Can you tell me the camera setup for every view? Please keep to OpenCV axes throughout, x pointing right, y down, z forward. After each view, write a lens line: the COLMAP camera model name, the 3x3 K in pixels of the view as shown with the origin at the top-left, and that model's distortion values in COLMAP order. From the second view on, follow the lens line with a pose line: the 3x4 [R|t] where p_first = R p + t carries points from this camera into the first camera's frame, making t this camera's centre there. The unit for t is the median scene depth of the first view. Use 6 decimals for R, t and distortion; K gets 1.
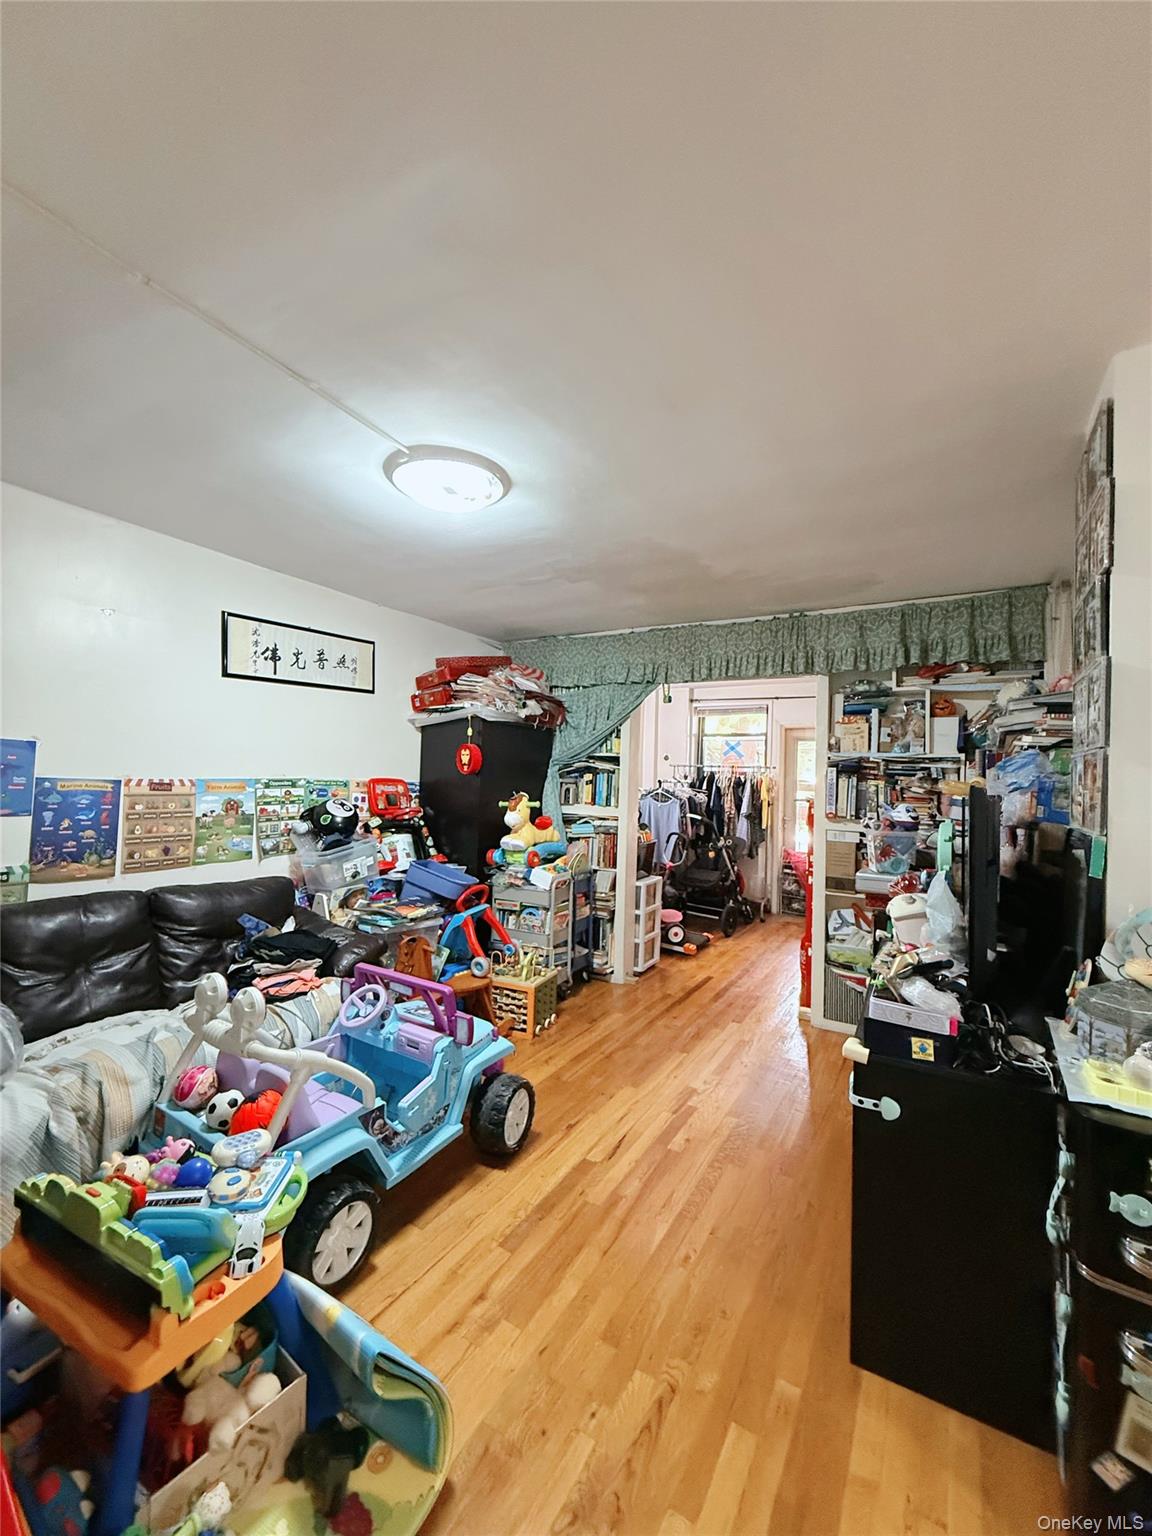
lens RADIAL K [[607.7, 0, 576.0], [0, 607.7, 768.0], [0, 0, 1]] dist [-0.000010, 0.000000]
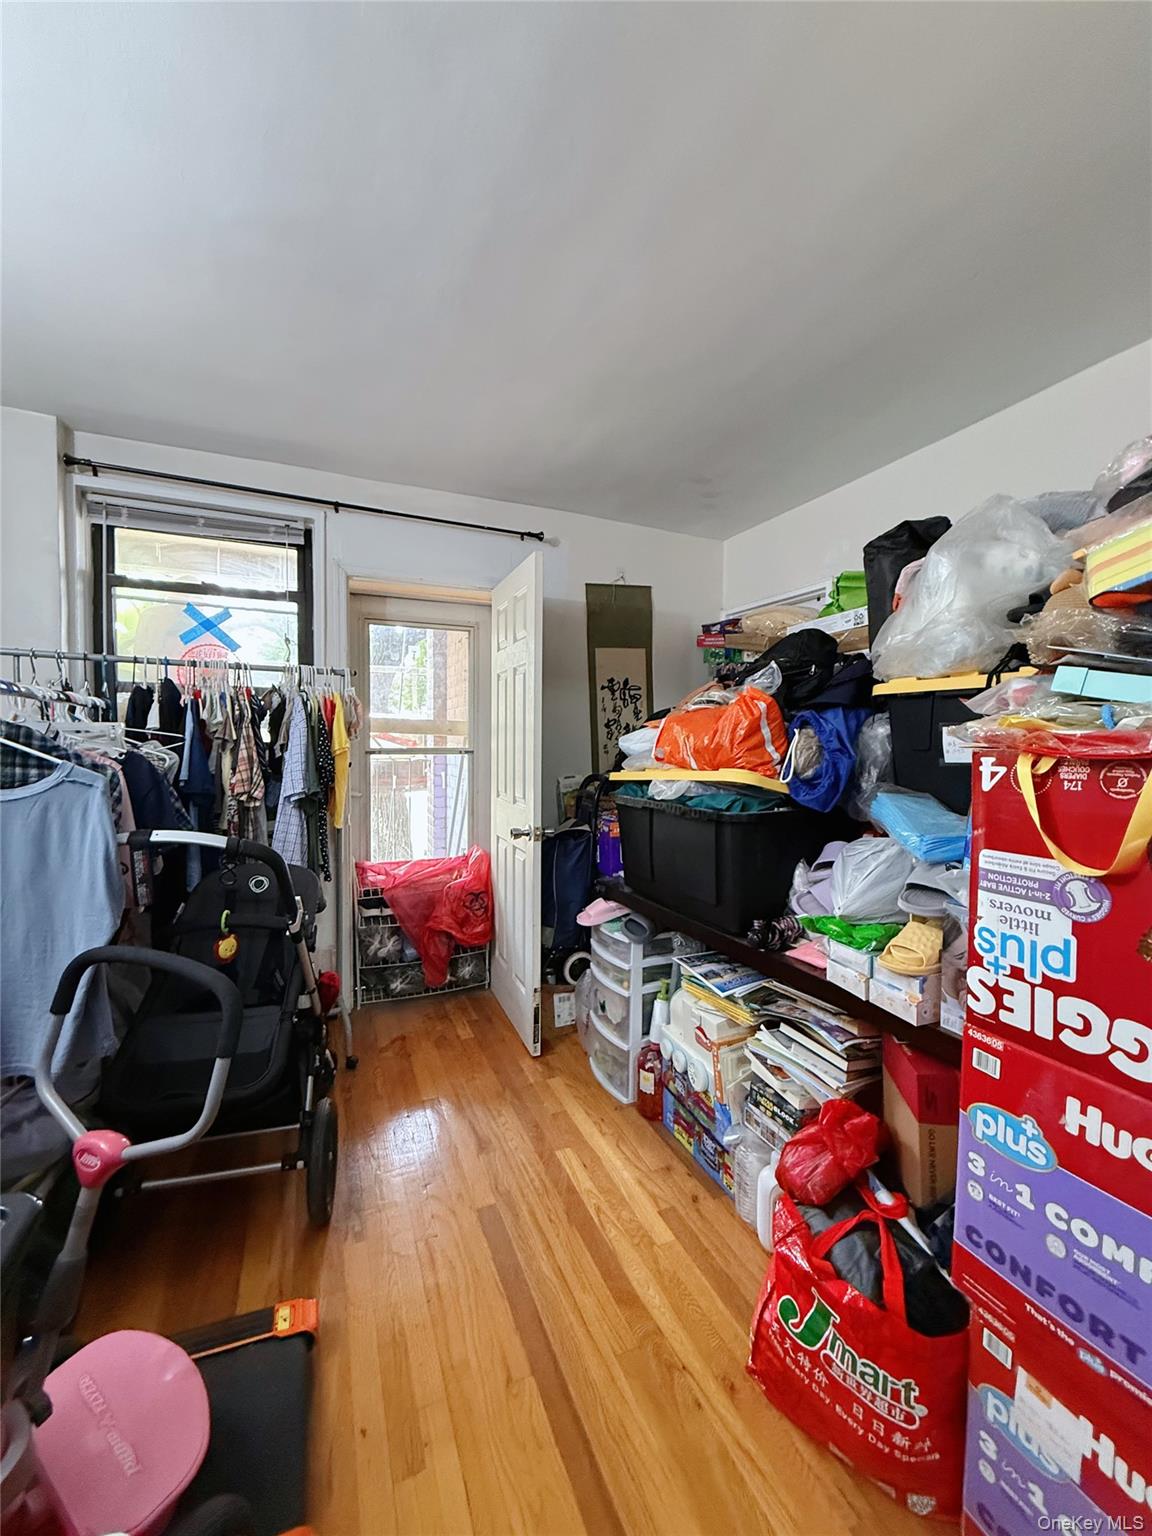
lens RADIAL K [[607.7, 0, 576.0], [0, 607.7, 768.0], [0, 0, 1]] dist [-0.000010, 0.000000]
pose [[0.585769, -0.061718, 0.808125, 0.079658], [-0.010482, 0.996436, 0.083697, 0.024907], [-0.810410, -0.057498, 0.583034, 0.607465]]
